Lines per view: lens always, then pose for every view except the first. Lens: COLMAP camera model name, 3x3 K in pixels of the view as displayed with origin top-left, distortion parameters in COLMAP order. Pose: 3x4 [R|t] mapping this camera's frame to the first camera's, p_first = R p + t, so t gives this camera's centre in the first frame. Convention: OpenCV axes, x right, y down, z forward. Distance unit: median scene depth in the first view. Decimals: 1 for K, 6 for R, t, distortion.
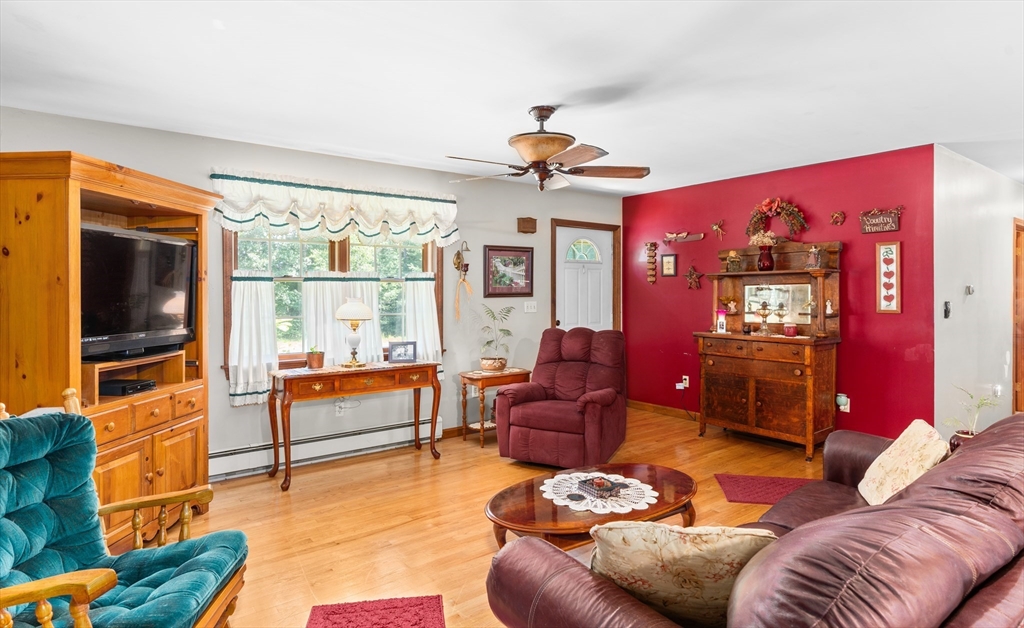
lens RADIAL K [[554.7, 0, 510.7], [0, 554.7, 289.5], [0, 0, 1]] dist [-0.003340, -0.000066]
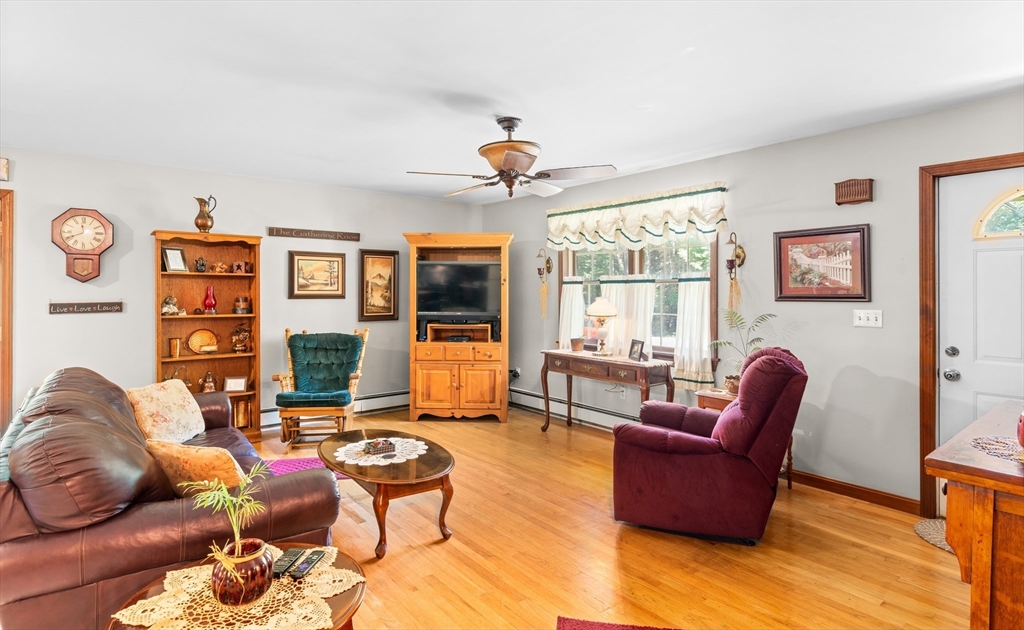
lens RADIAL K [[585.0, 0, 565.9], [0, 585.0, 297.8], [0, 0, 1]] dist [-0.003078, -0.000416]
pose [[0.045319, 0.017740, -0.998815, 0.800080], [0.003407, 0.999834, 0.017912, -0.005649], [0.998967, -0.004214, 0.045252, 0.720962]]
